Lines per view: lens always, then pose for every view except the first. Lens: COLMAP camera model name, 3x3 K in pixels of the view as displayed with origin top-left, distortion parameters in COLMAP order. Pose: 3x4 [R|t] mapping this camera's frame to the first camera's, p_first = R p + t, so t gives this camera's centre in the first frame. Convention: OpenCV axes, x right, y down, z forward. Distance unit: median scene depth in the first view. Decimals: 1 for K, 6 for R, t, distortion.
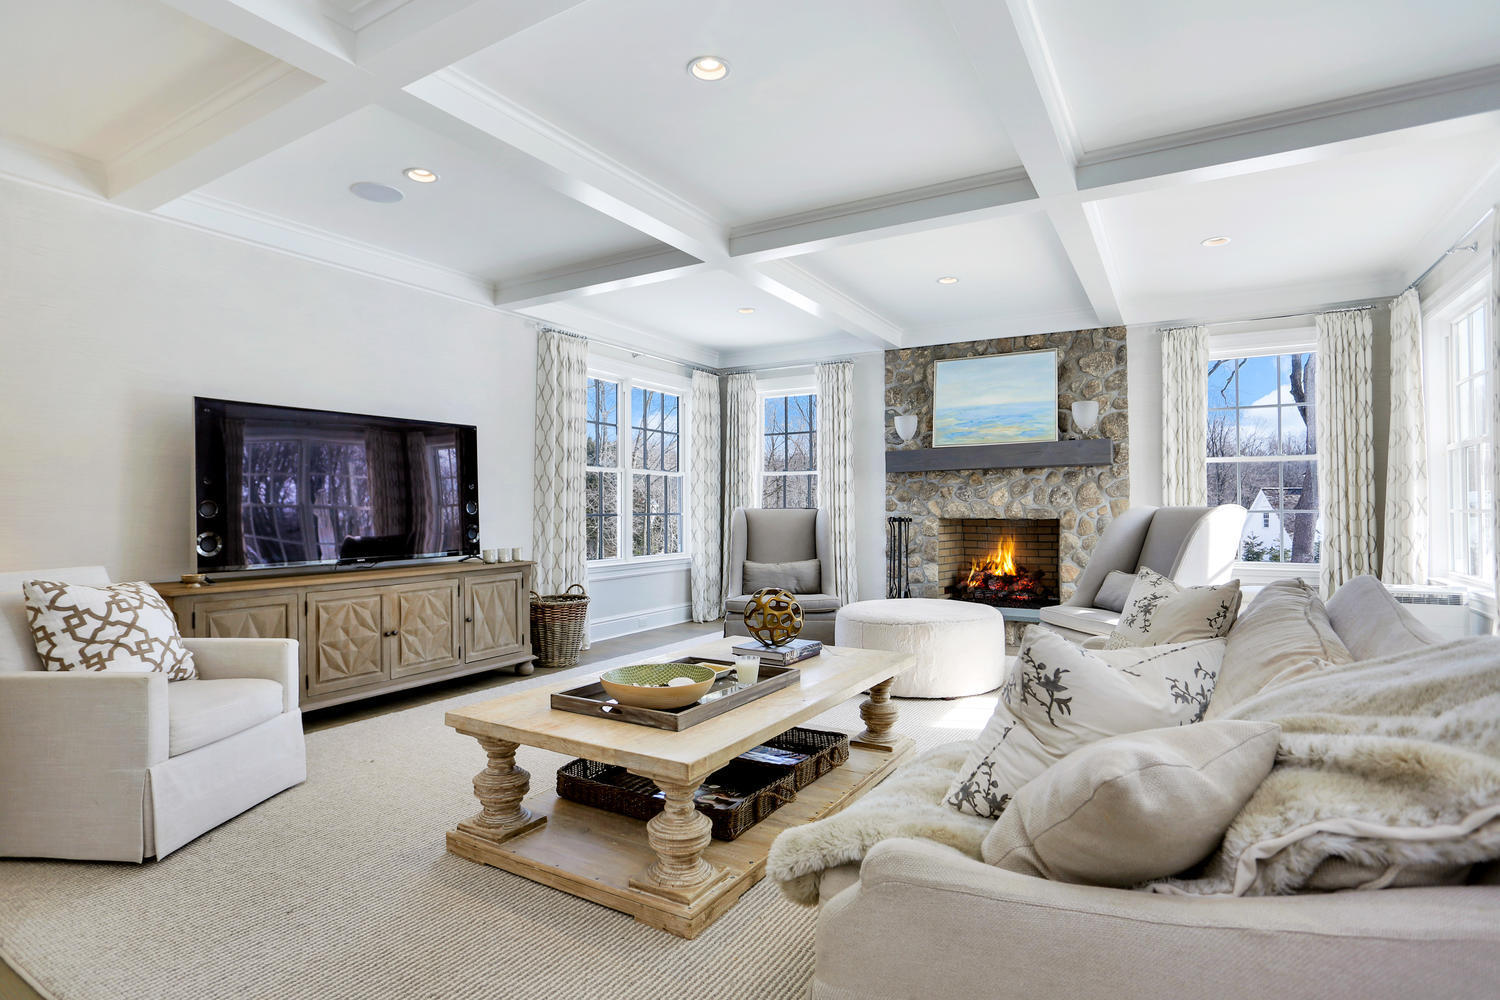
lens RADIAL K [[761.3, 0, 734.6], [0, 761.3, 510.6], [0, 0, 1]] dist [-0.077041, 0.031097]
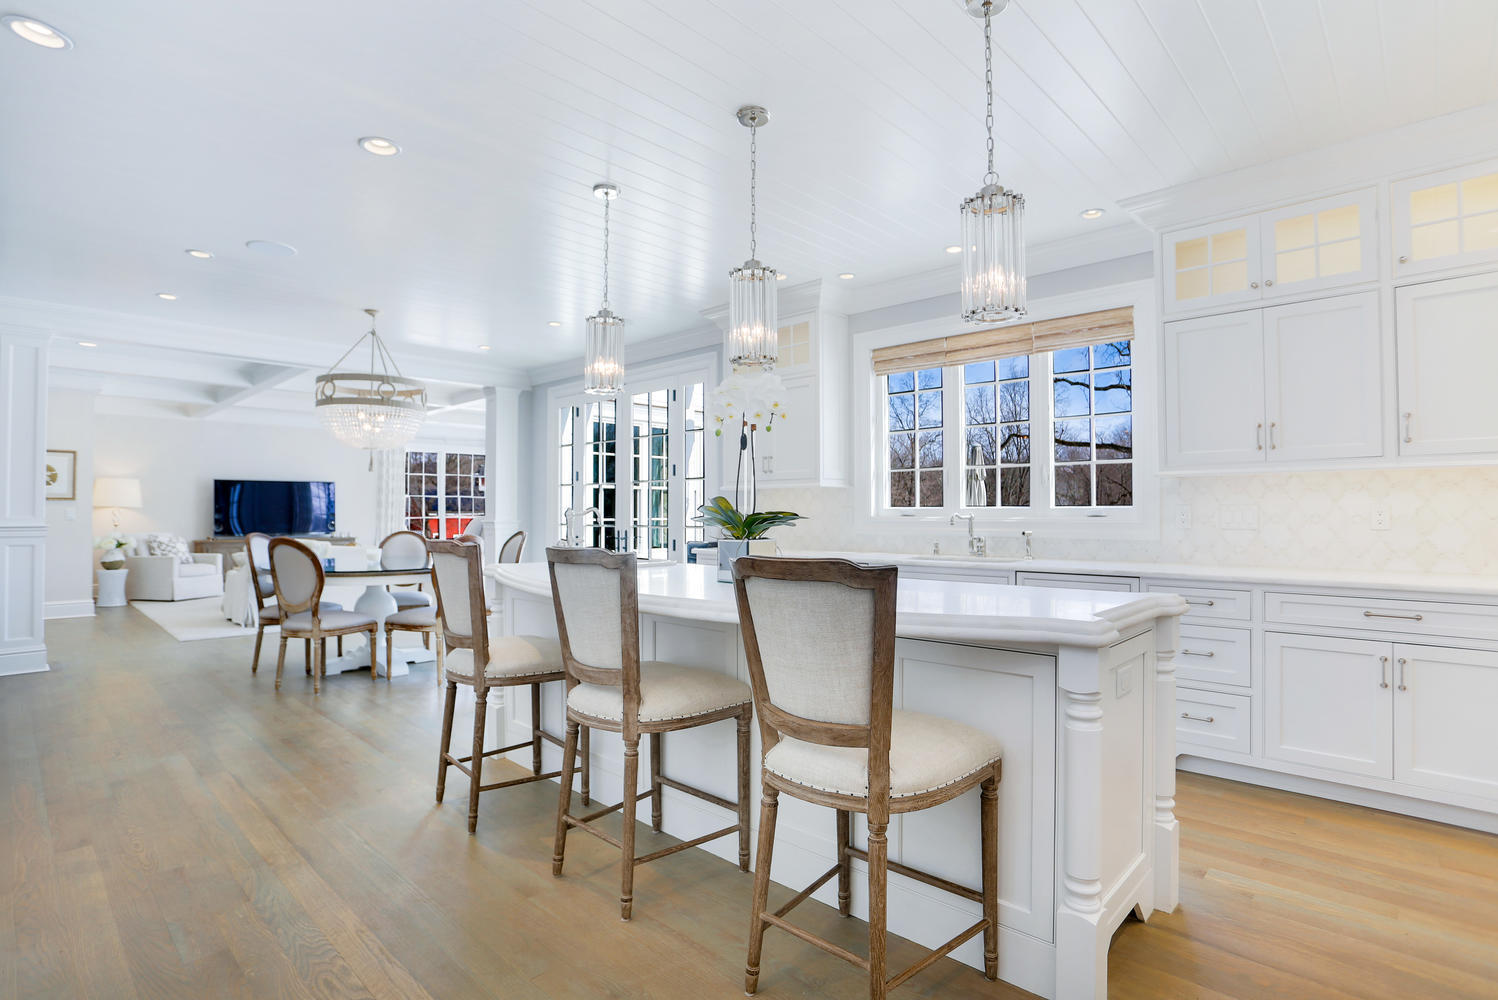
lens RADIAL K [[760.3, 0, 758.2], [0, 760.3, 507.8], [0, 0, 1]] dist [-0.077041, 0.031097]
pose [[0.969390, 0.004420, -0.245488, 1.332356], [-0.005428, 0.999979, -0.003427, -0.022606], [0.245468, 0.004655, 0.969394, -0.850477]]
